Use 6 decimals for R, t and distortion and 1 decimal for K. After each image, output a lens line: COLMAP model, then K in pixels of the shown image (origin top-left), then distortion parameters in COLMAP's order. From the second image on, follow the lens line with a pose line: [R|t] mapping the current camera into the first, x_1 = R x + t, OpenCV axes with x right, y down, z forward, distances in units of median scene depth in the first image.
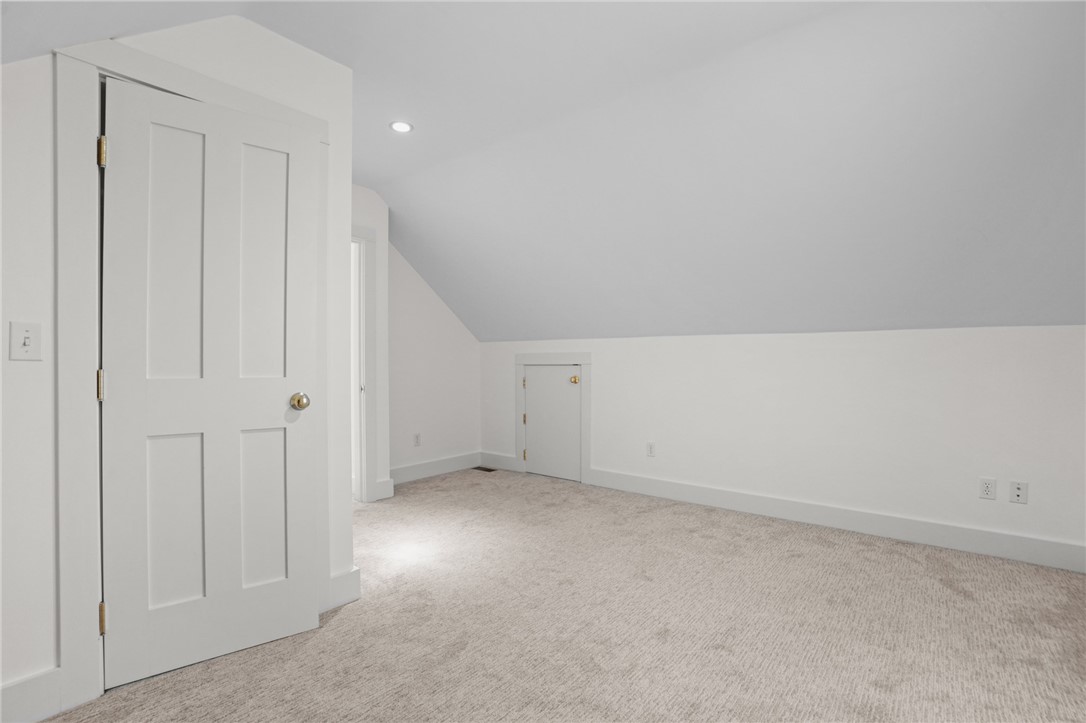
lens RADIAL K [[505.1, 0, 542.6], [0, 505.1, 362.2], [0, 0, 1]] dist [-0.058010, 0.020431]
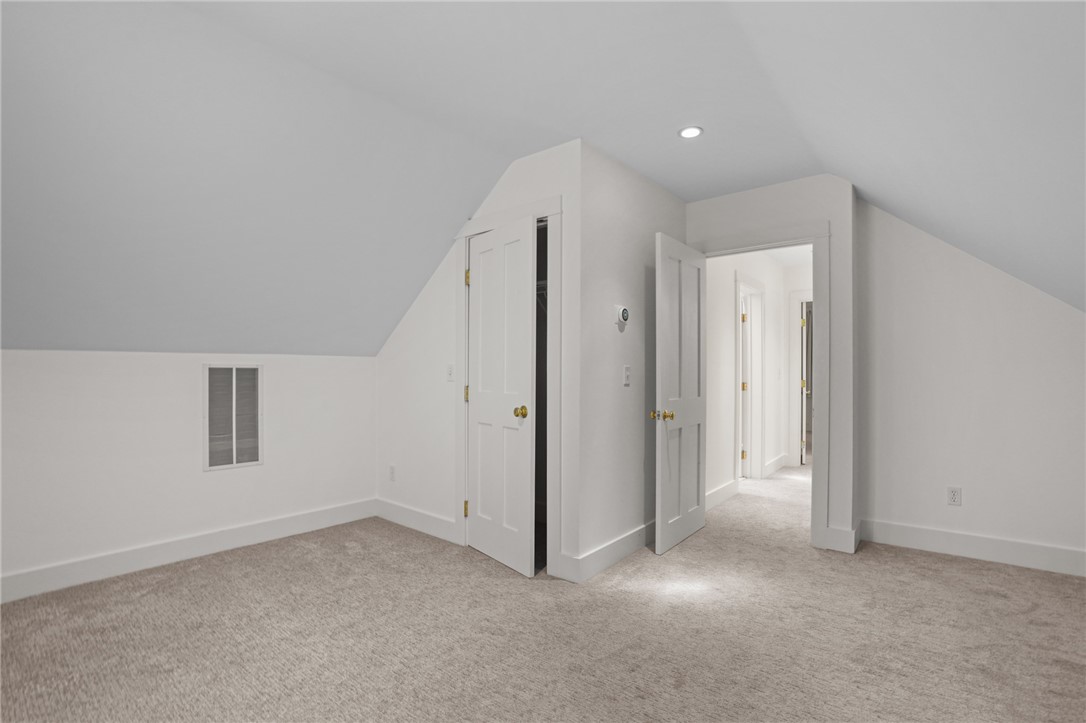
lens RADIAL K [[505.1, 0, 543.9], [0, 505.1, 371.0], [0, 0, 1]] dist [-0.058010, 0.020431]
pose [[-0.000414, -0.004282, -0.999991, 0.566884], [0.004856, 0.999979, -0.004284, -0.018949], [0.999988, -0.004858, -0.000393, 0.631269]]
